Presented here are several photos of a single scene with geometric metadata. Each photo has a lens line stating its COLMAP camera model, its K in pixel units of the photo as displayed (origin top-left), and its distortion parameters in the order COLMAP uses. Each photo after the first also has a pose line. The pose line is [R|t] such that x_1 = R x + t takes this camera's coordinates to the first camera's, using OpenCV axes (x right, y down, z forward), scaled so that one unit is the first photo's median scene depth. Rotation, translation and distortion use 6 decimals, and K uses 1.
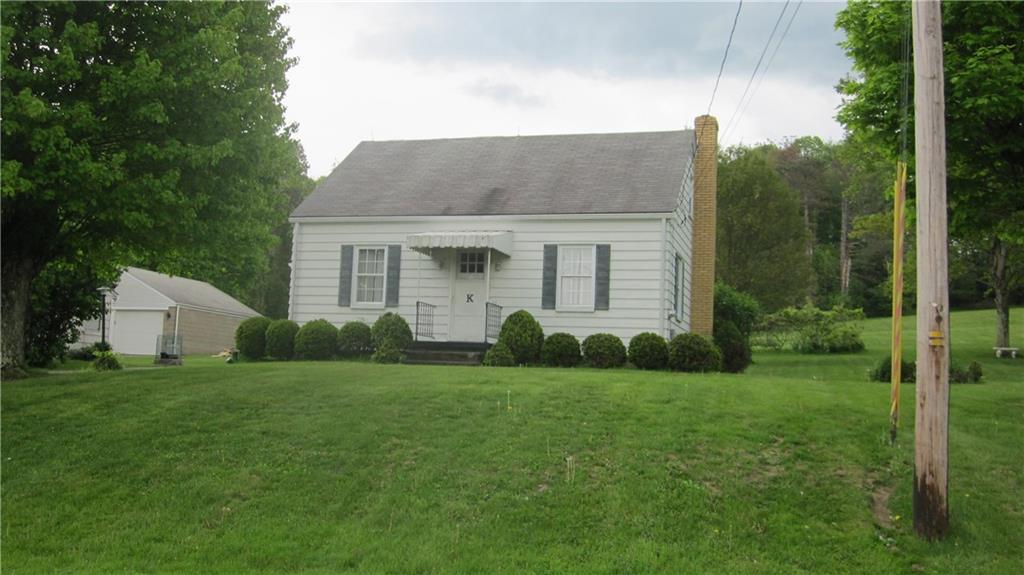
lens RADIAL K [[1054.4, 0, 512.0], [0, 1054.4, 287.5], [0, 0, 1]] dist [-0.060336, 0.006687]
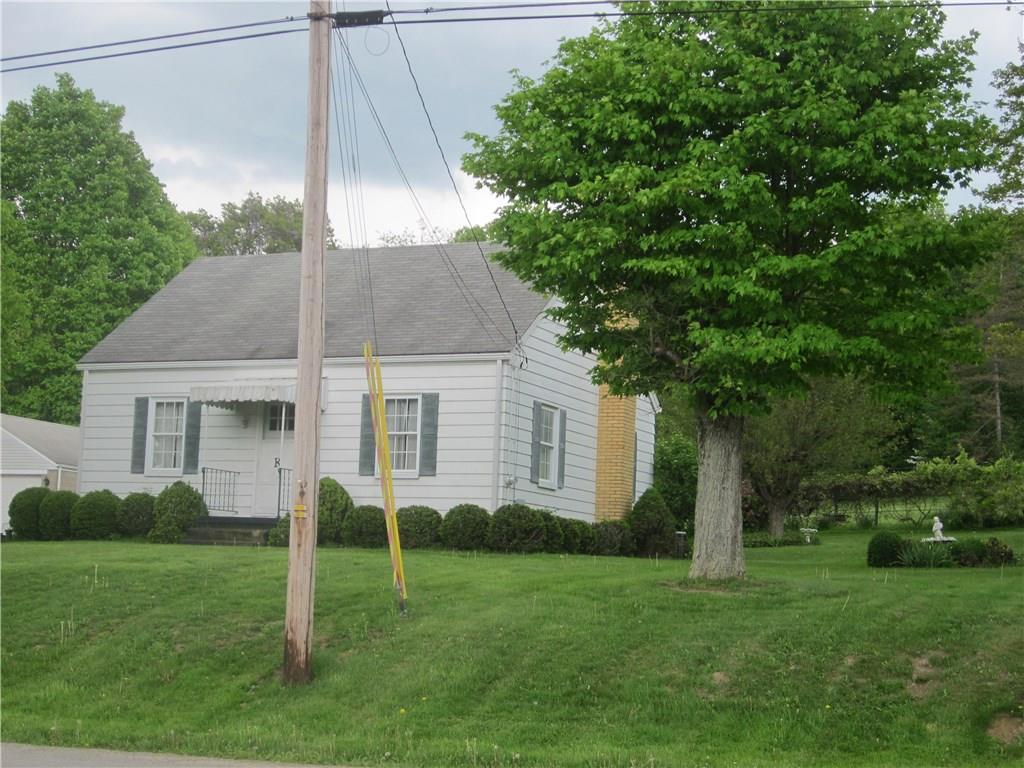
lens RADIAL K [[1797.5, 0, 512.0], [0, 1797.5, 384.0], [0, 0, 1]] dist [-0.197743, -0.077130]
pose [[0.990060, -0.018495, -0.139423, 0.331482], [0.015324, 0.999600, -0.023784, -0.014478], [0.139807, 0.021411, 0.989947, -0.327350]]
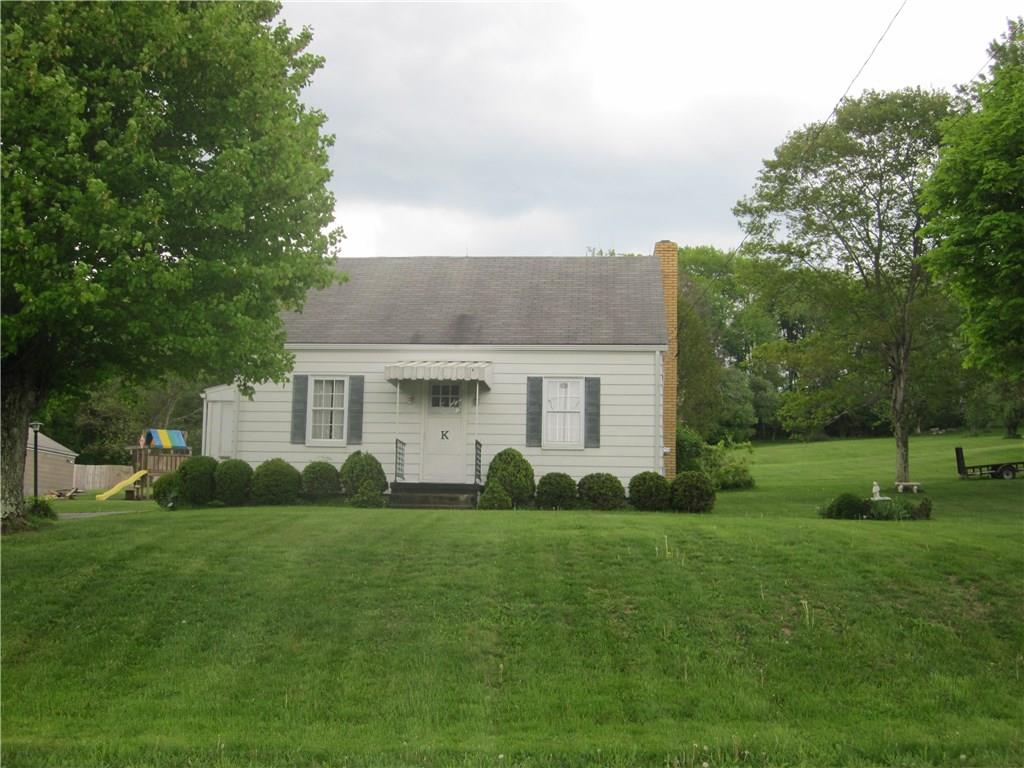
lens RADIAL K [[1192.7, 0, 512.0], [0, 1192.7, 384.0], [0, 0, 1]] dist [-0.101465, 0.014225]
pose [[0.980590, 0.007720, 0.195918, -0.188061], [-0.002304, 0.999609, -0.027853, -0.005387], [-0.196057, 0.026861, 0.980225, -0.023515]]
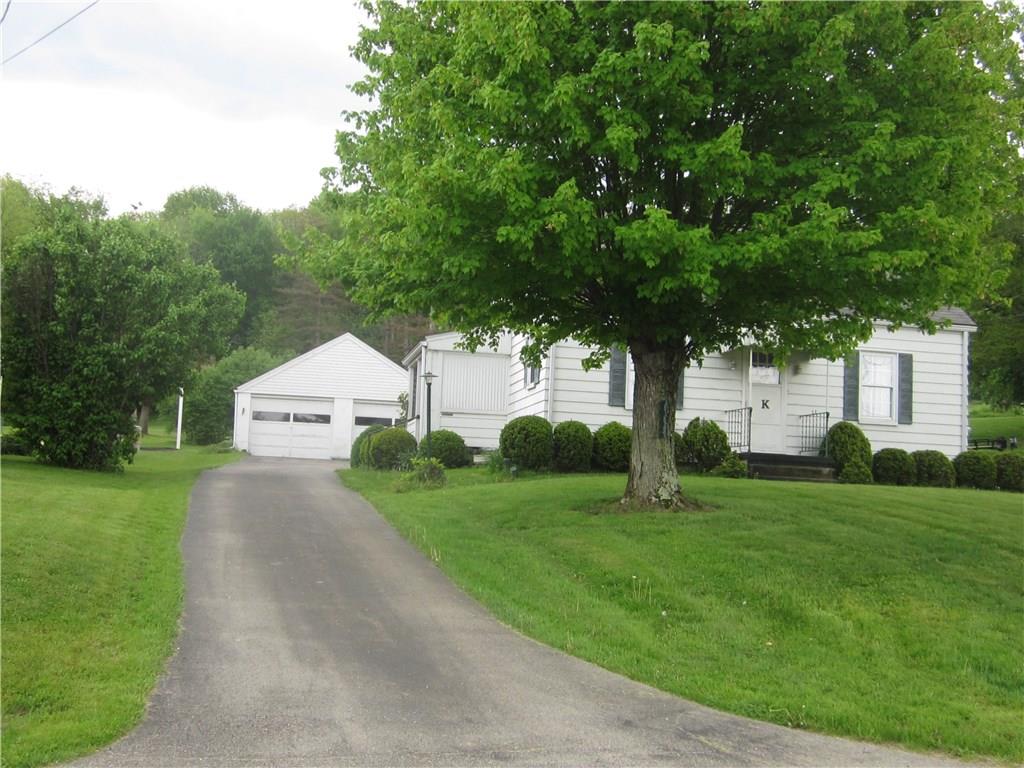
lens RADIAL K [[1308.3, 0, 512.0], [0, 1308.3, 384.0], [0, 0, 1]] dist [-0.044143, -0.025772]
pose [[0.895259, 0.047187, 0.443040, -0.725685], [-0.056172, 0.998395, 0.007171, -0.002707], [-0.441991, -0.031306, 0.896473, 0.116179]]
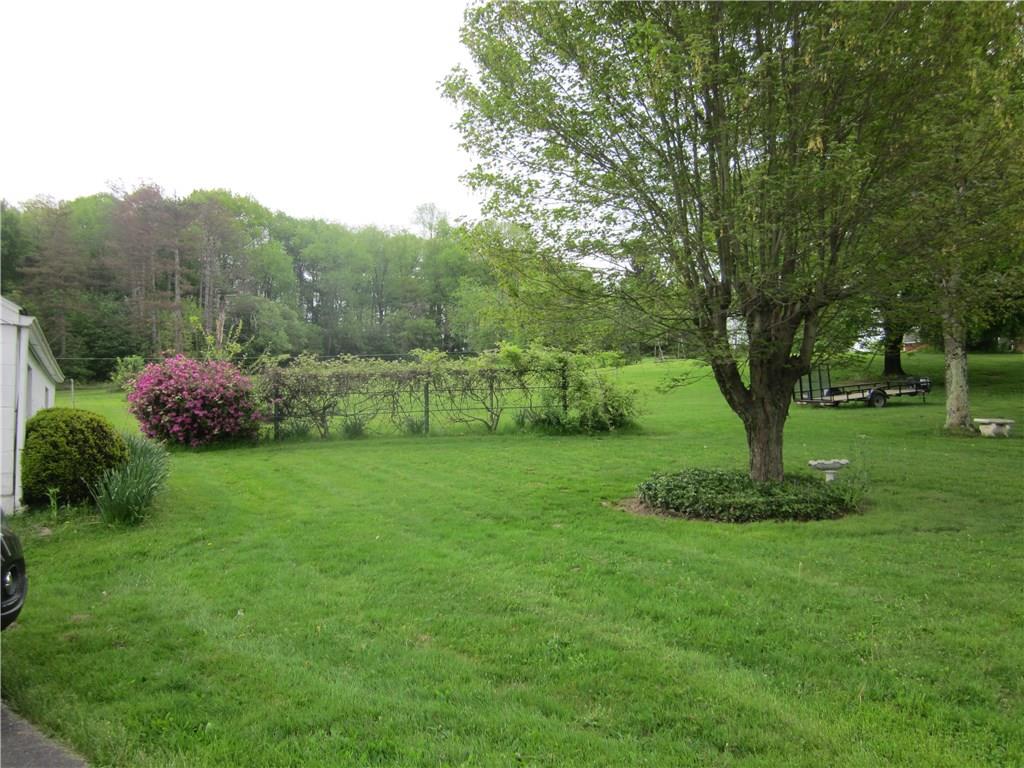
lens RADIAL K [[846.4, 0, 512.0], [0, 846.4, 384.0], [0, 0, 1]] dist [-0.051161, 0.011358]
pose [[0.730456, -0.004803, 0.682943, -0.020807], [-0.019605, 0.999416, 0.027997, 0.058573], [-0.682678, -0.033840, 0.729935, 1.517307]]
